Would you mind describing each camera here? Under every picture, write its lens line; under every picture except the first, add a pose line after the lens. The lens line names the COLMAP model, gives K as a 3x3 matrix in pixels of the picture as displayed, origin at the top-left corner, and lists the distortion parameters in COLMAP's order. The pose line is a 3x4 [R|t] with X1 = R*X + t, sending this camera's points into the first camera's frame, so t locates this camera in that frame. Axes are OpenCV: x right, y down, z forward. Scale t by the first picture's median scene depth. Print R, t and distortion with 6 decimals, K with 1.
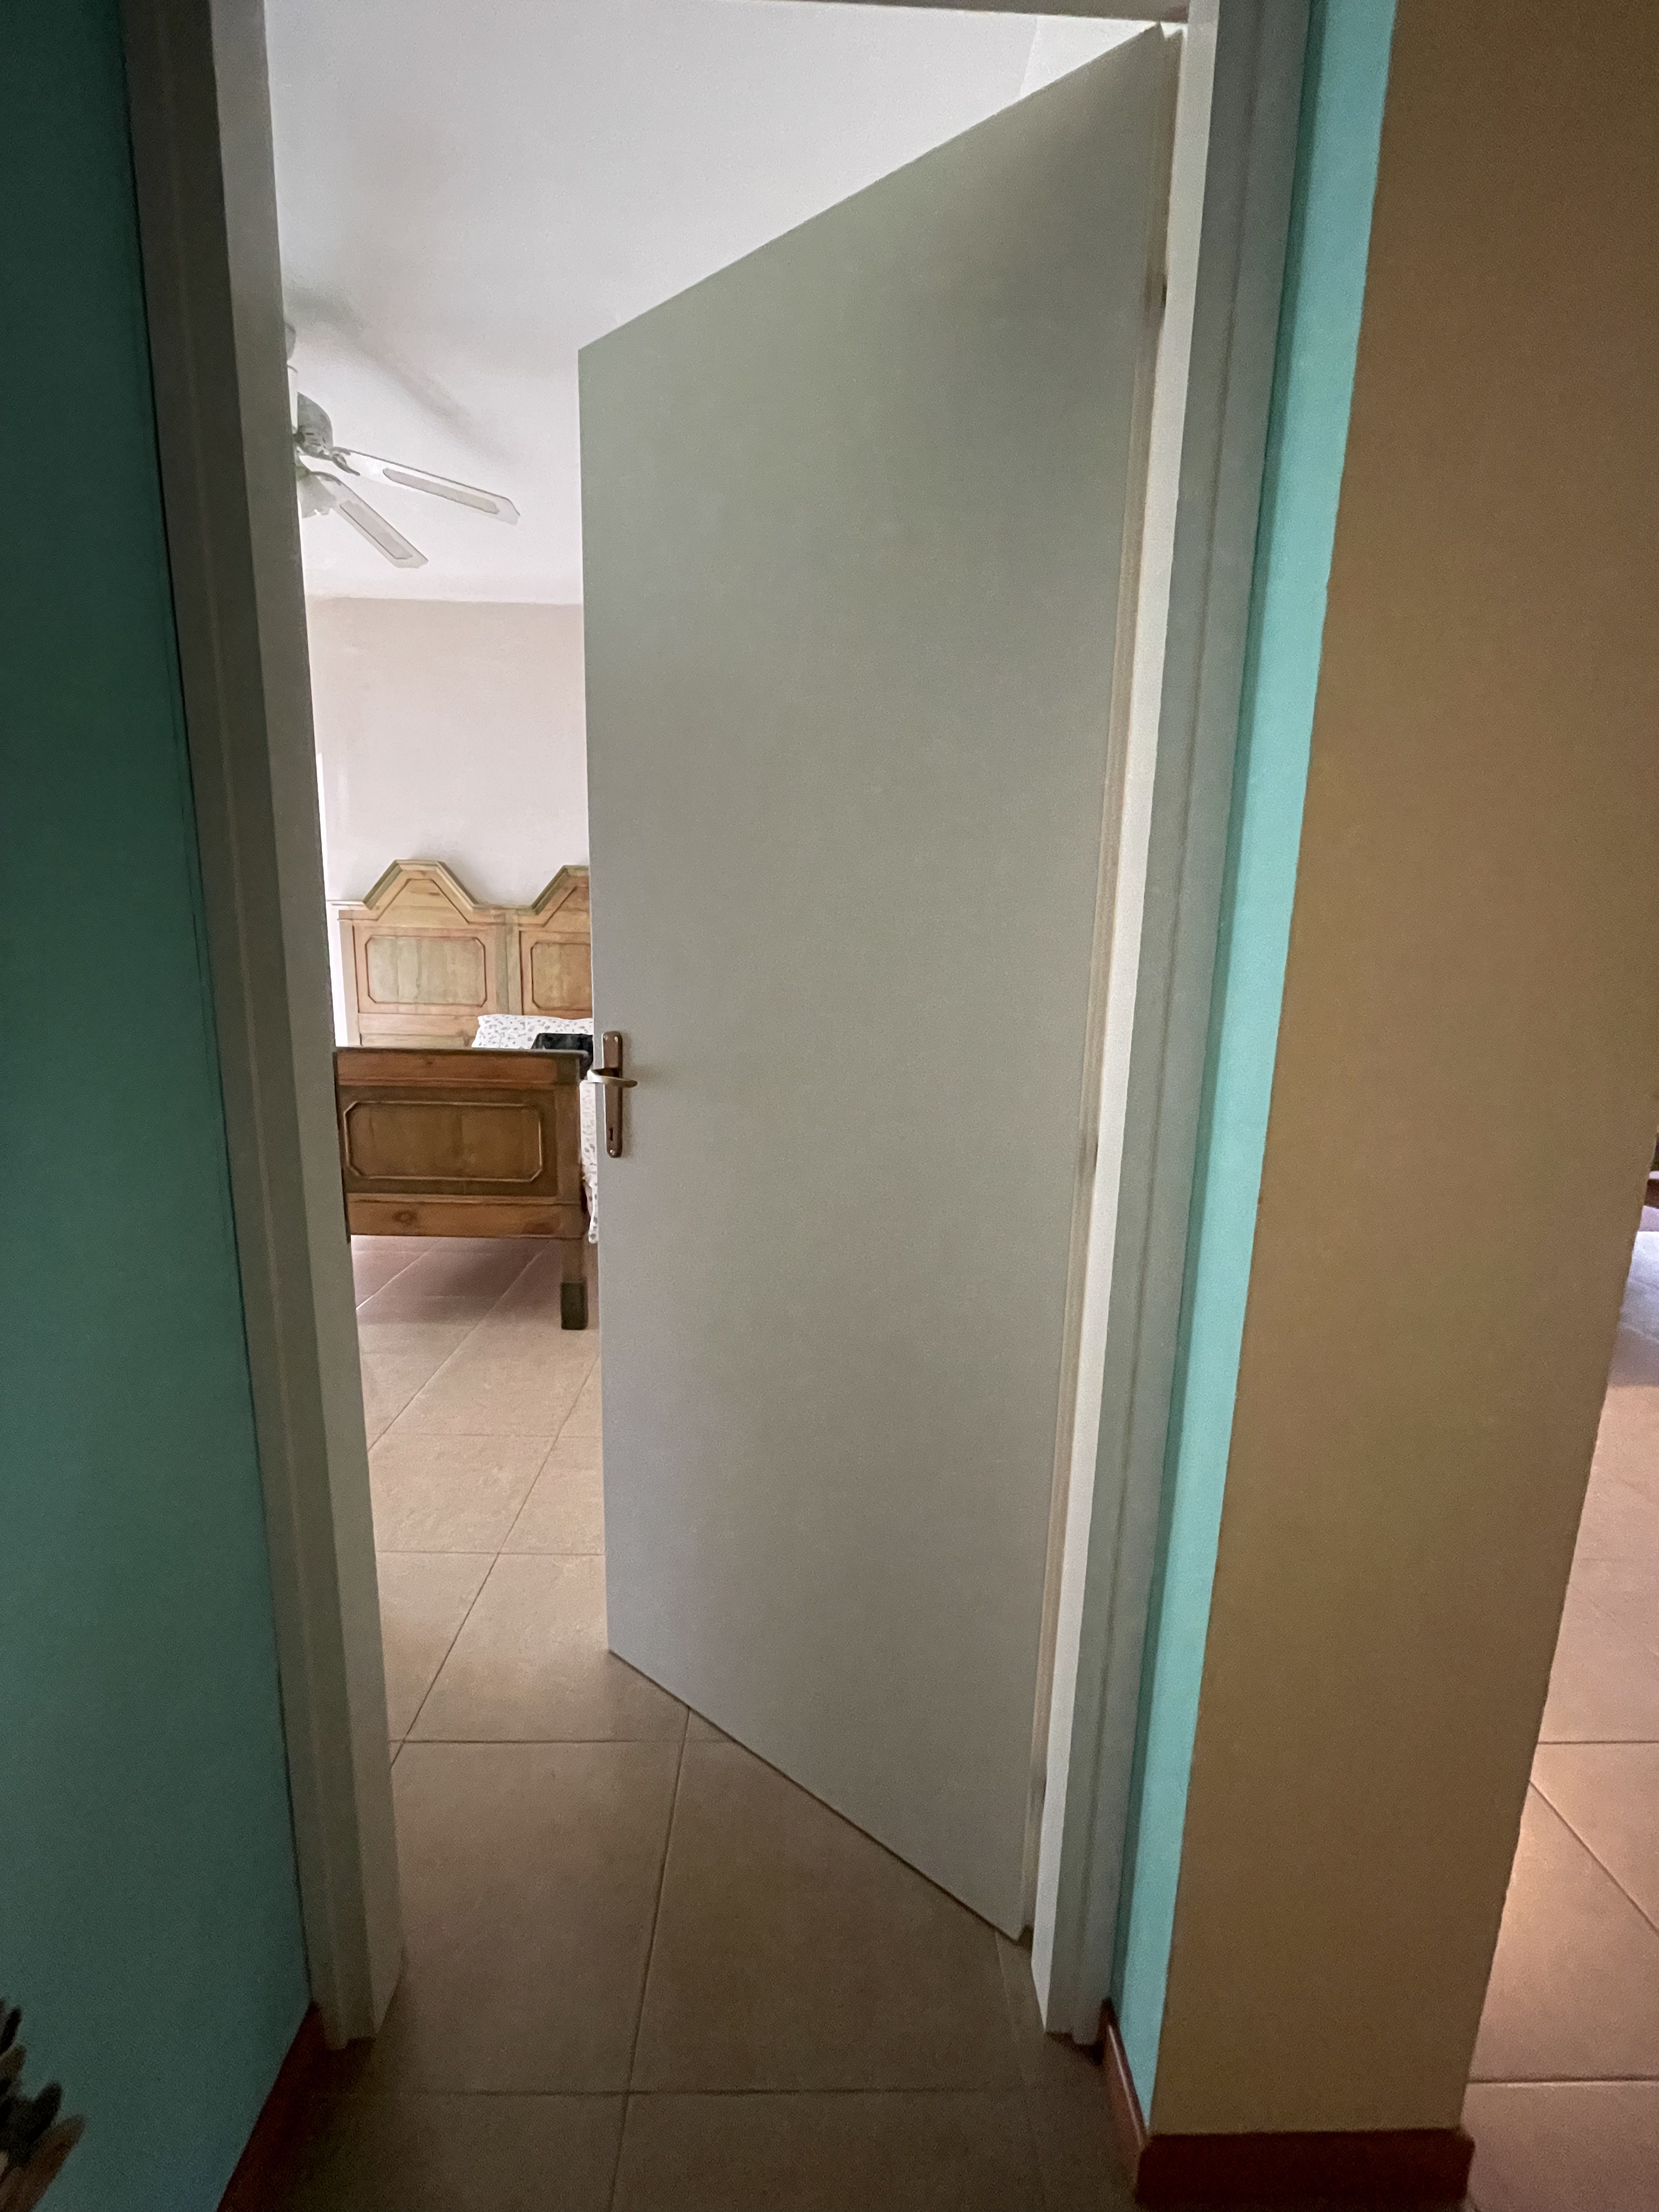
lens RADIAL K [[881.4, 0, 835.1], [0, 881.4, 1101.9], [0, 0, 1]] dist [-0.001450, -0.004148]
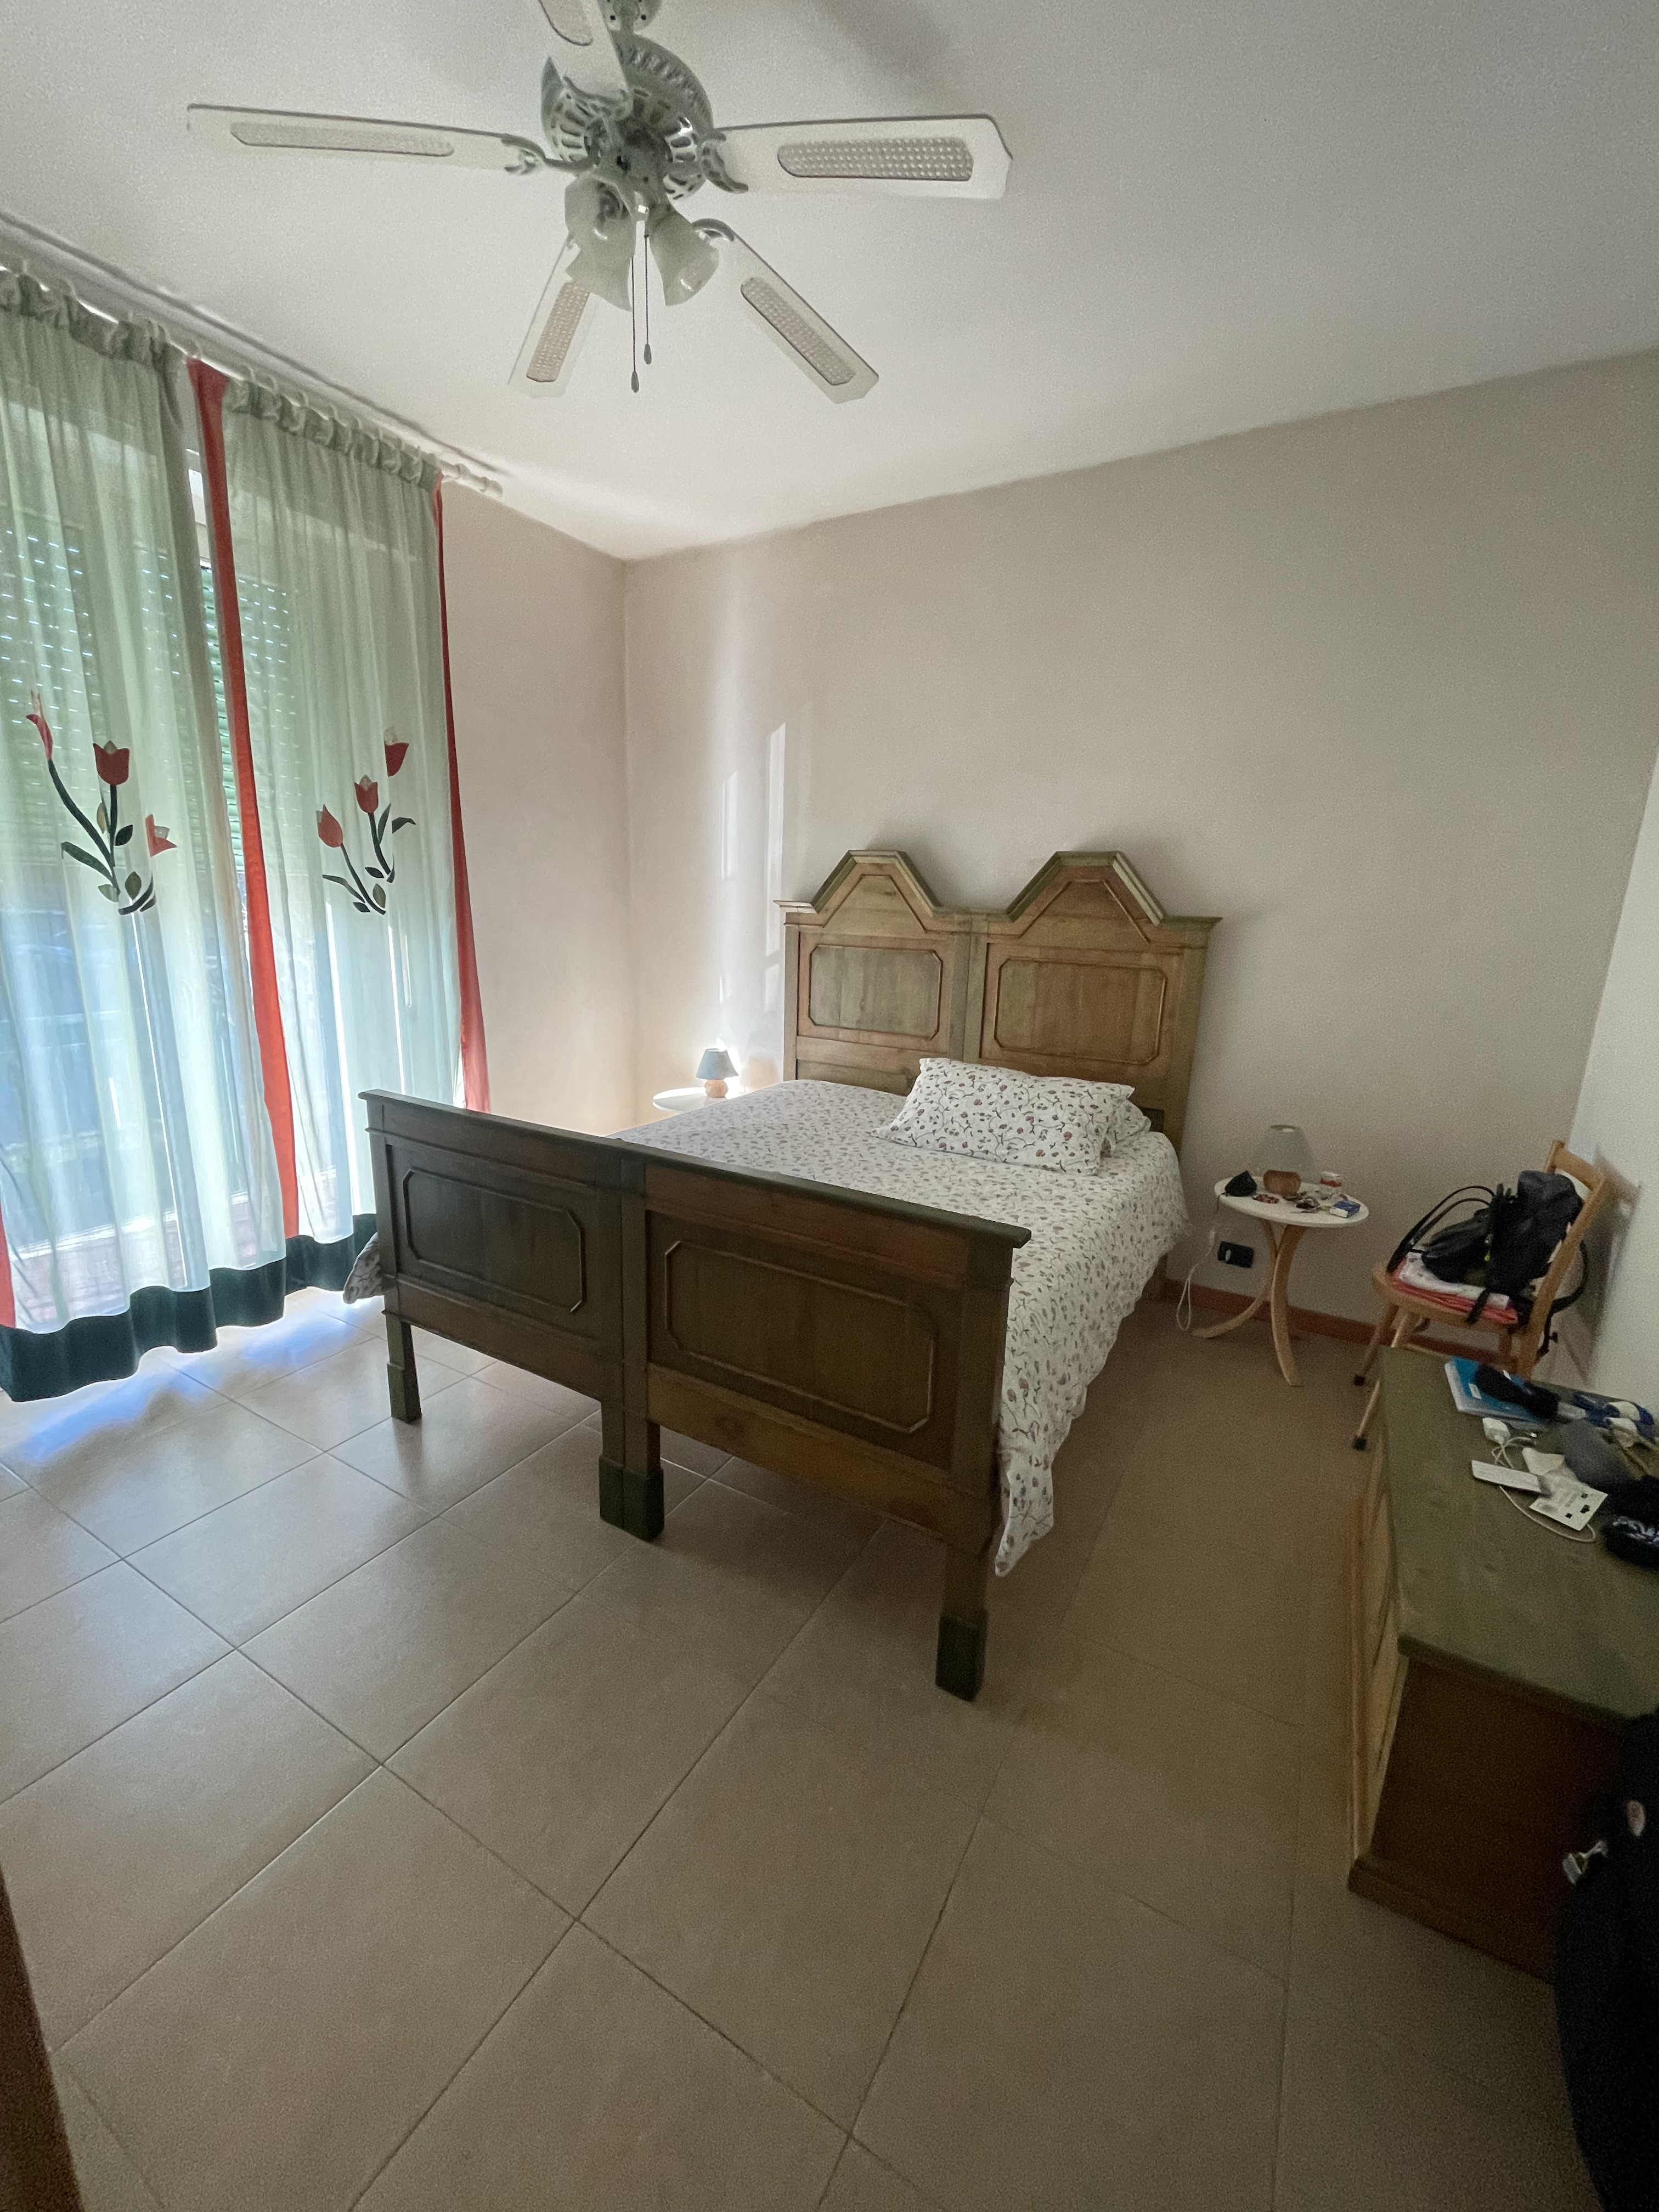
lens RADIAL K [[881.4, 0, 835.1], [0, 881.4, 1101.9], [0, 0, 1]] dist [-0.001450, -0.004148]
pose [[0.852585, 0.117421, -0.509225, -0.076245], [-0.101308, 0.993082, 0.059375, -0.093465], [0.512674, 0.000966, 0.858583, 0.303185]]
